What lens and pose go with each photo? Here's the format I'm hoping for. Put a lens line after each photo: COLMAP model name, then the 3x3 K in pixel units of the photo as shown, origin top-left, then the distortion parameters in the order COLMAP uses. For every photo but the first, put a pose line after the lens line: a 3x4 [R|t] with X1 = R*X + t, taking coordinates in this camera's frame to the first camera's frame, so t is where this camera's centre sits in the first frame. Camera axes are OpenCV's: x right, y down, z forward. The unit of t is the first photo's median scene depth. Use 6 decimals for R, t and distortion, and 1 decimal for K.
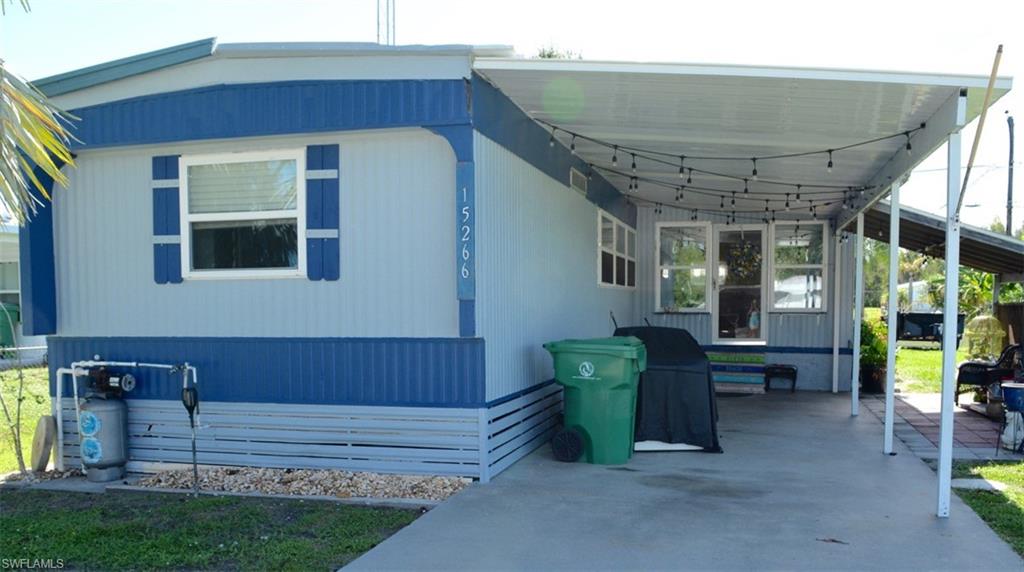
lens RADIAL K [[845.0, 0, 512.0], [0, 845.0, 286.0], [0, 0, 1]] dist [0.114001, 0.001244]
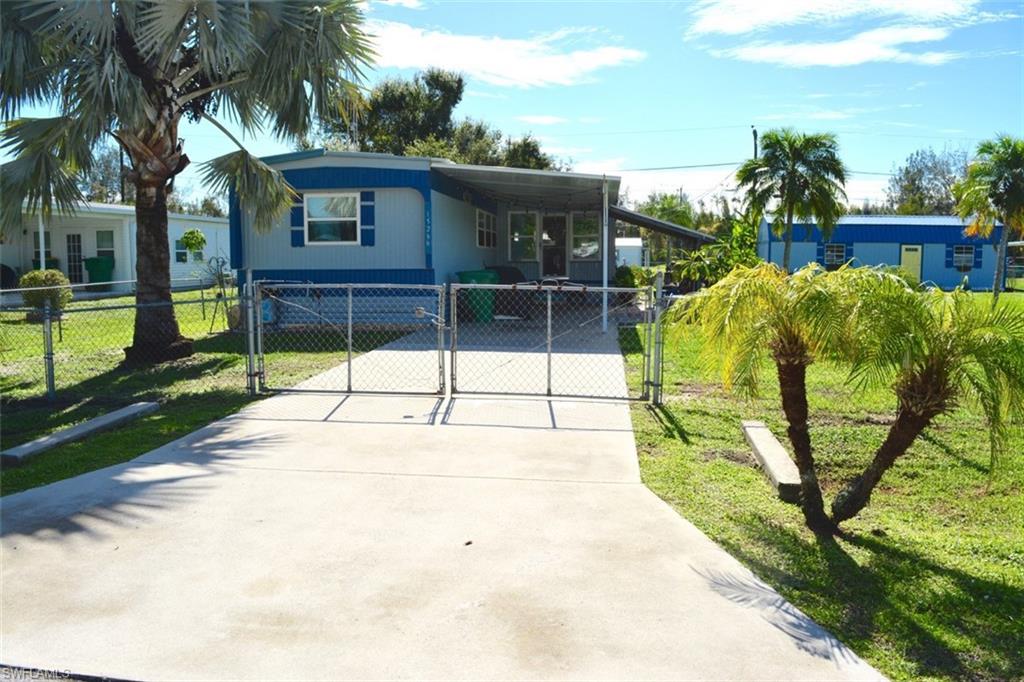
lens RADIAL K [[816.5, 0, 512.0], [0, 816.5, 341.0], [0, 0, 1]] dist [-0.095743, 0.015660]
pose [[0.988721, -0.011345, 0.149340, -0.153574], [-0.006934, 0.992590, 0.121312, -0.021107], [-0.149609, -0.120979, 0.981316, -1.347070]]
